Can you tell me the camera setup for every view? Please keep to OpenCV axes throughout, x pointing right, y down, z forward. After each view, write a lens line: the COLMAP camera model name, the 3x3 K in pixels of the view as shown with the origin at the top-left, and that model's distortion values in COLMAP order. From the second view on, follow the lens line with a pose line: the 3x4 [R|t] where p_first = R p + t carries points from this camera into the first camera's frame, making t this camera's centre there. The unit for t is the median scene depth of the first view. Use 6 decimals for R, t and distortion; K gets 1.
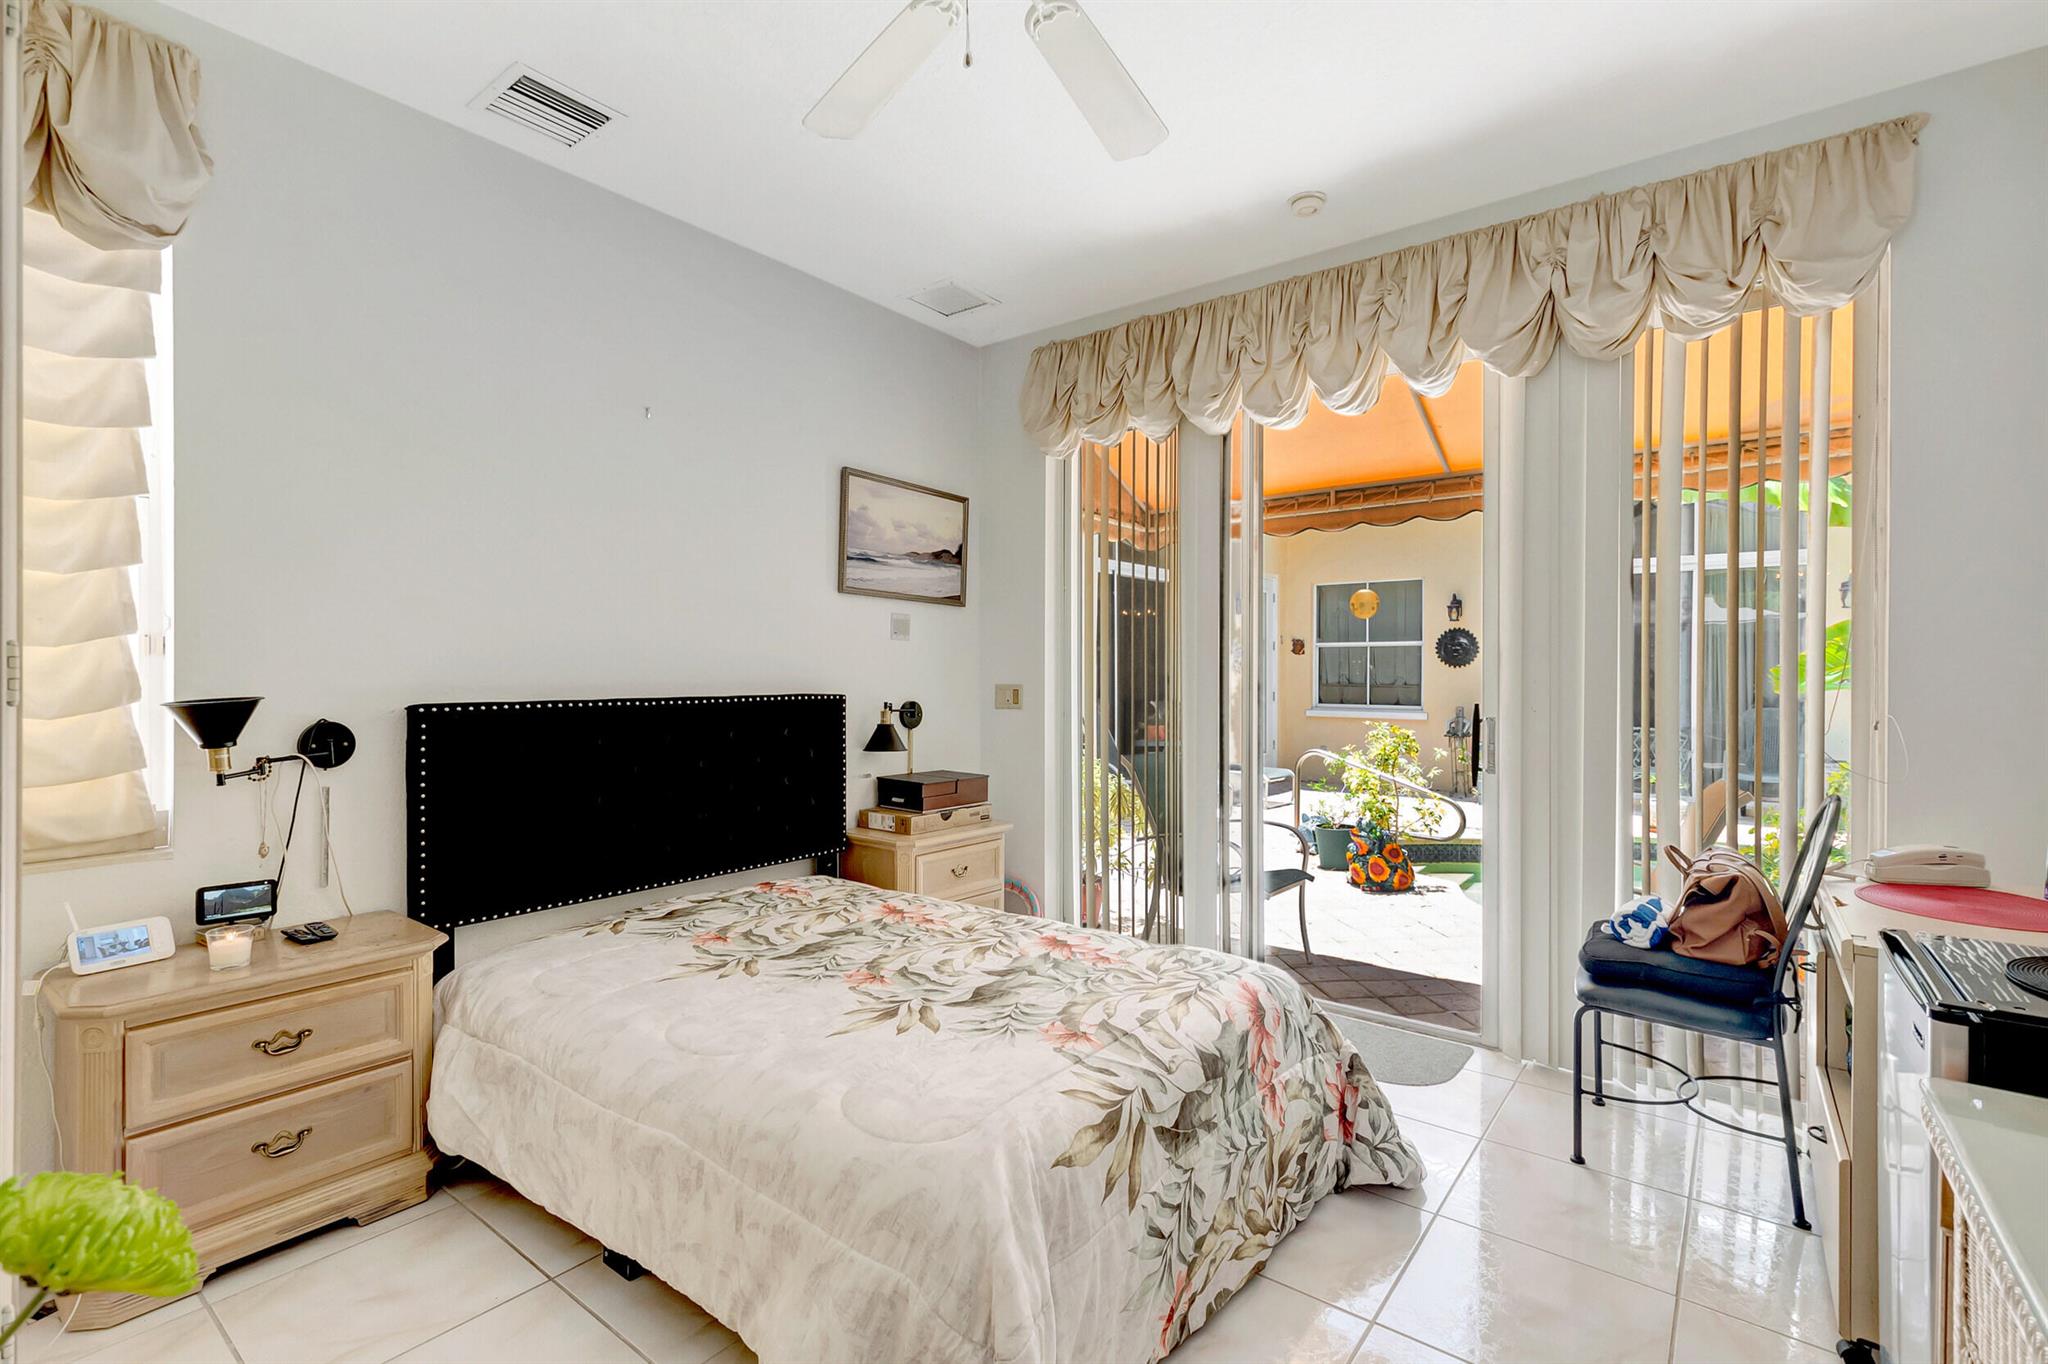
lens RADIAL K [[919.0, 0, 1026.4], [0, 919.0, 682.0], [0, 0, 1]] dist [0.001605, -0.000937]
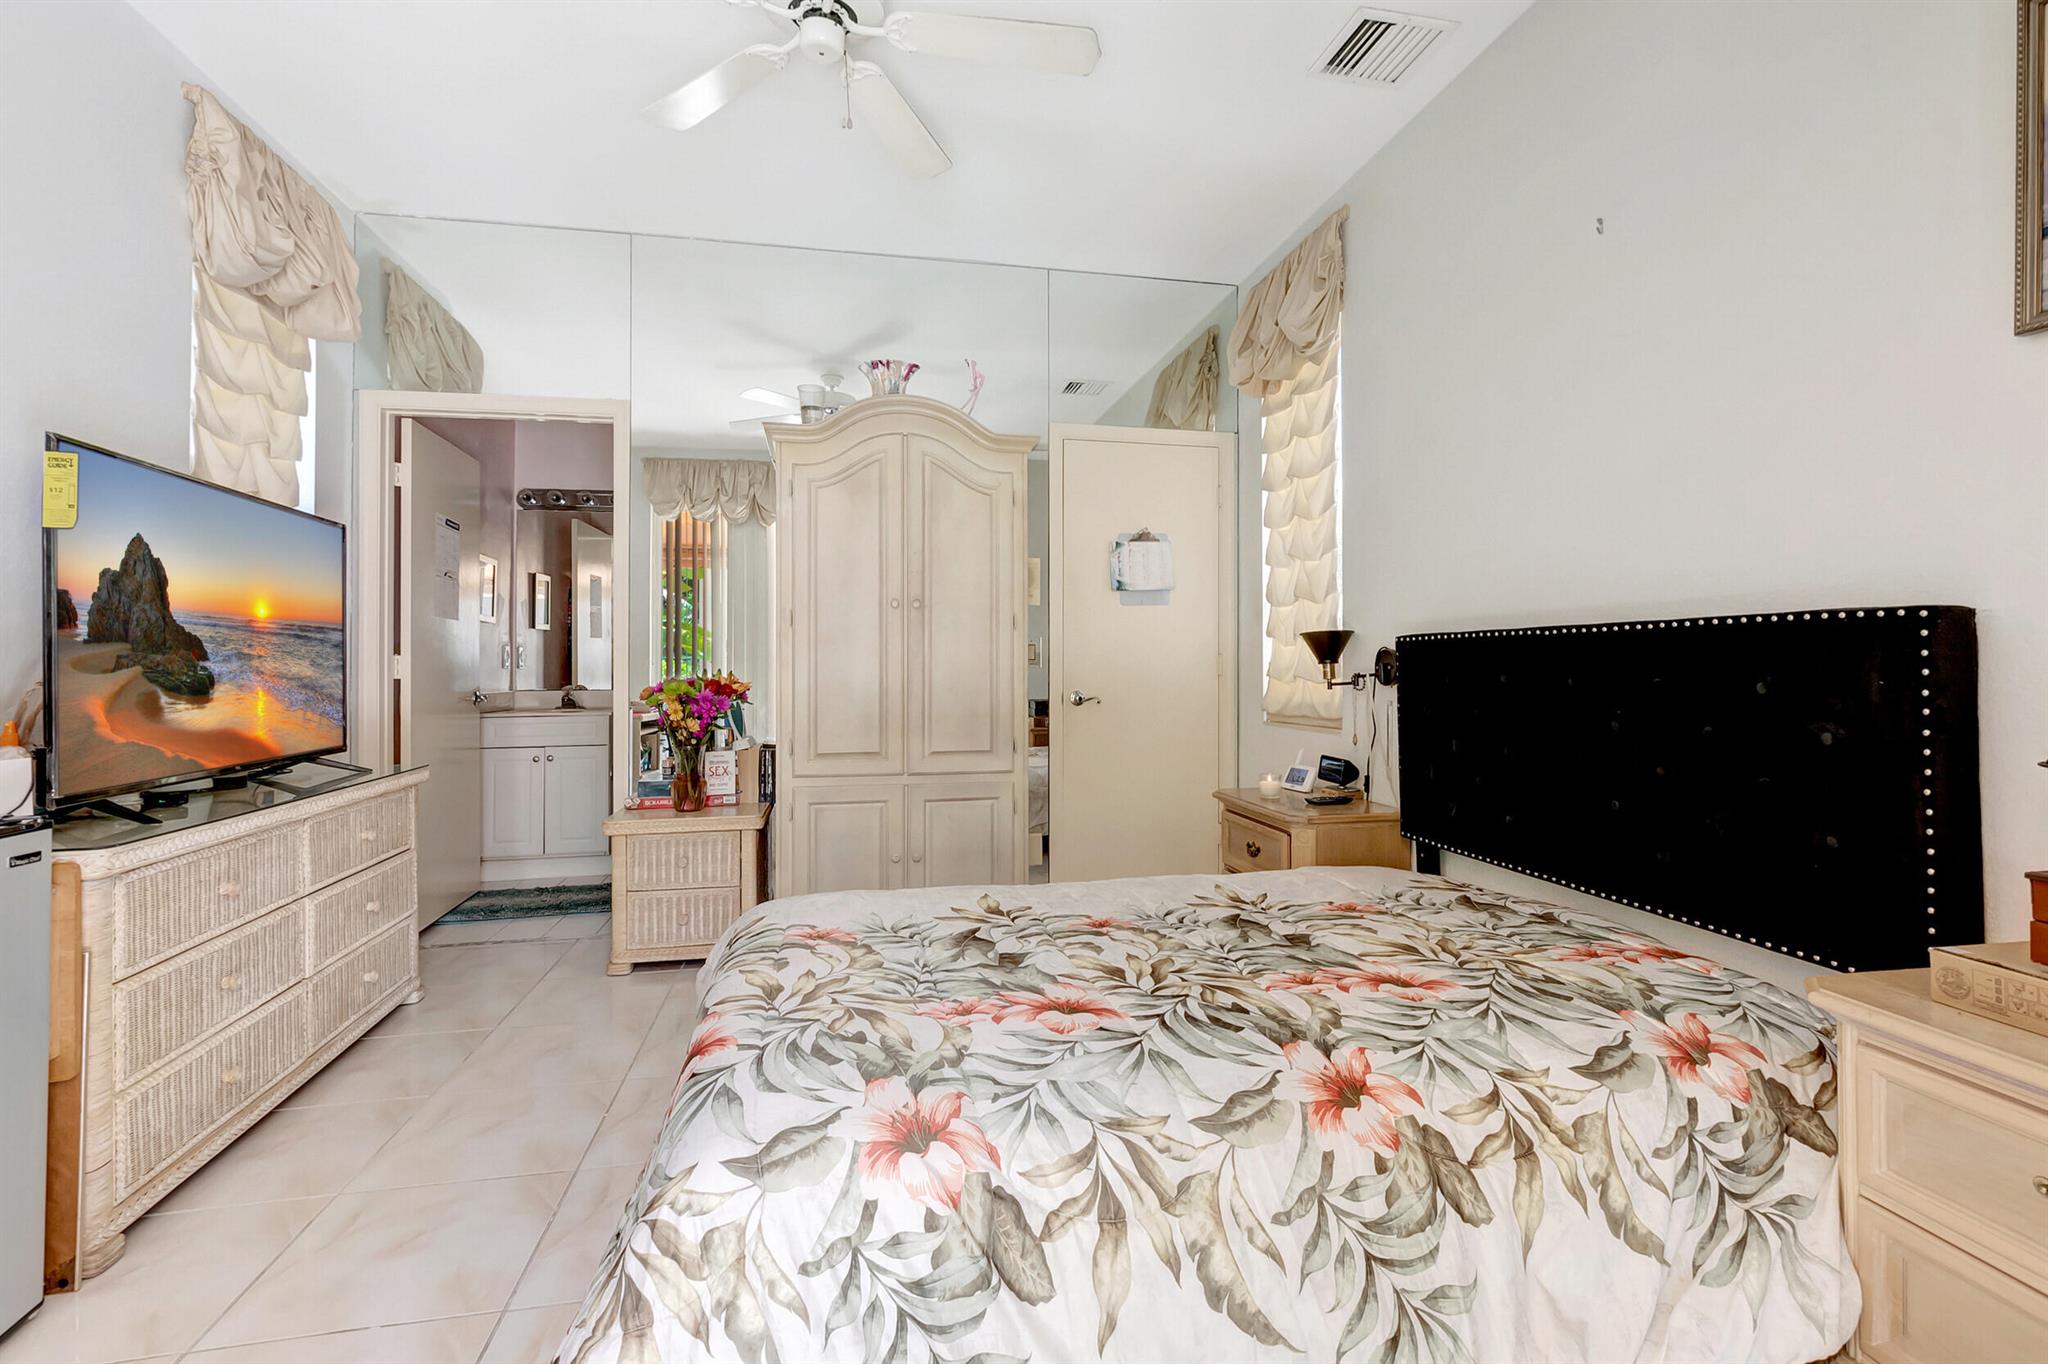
lens RADIAL K [[919.0, 0, 1017.4], [0, 919.0, 649.9], [0, 0, 1]] dist [0.001605, -0.000937]
pose [[-0.642066, -0.011173, -0.766568, 0.557666], [-0.007184, 0.999938, -0.008557, 0.060156], [0.766616, 0.000013, -0.642106, 1.464611]]
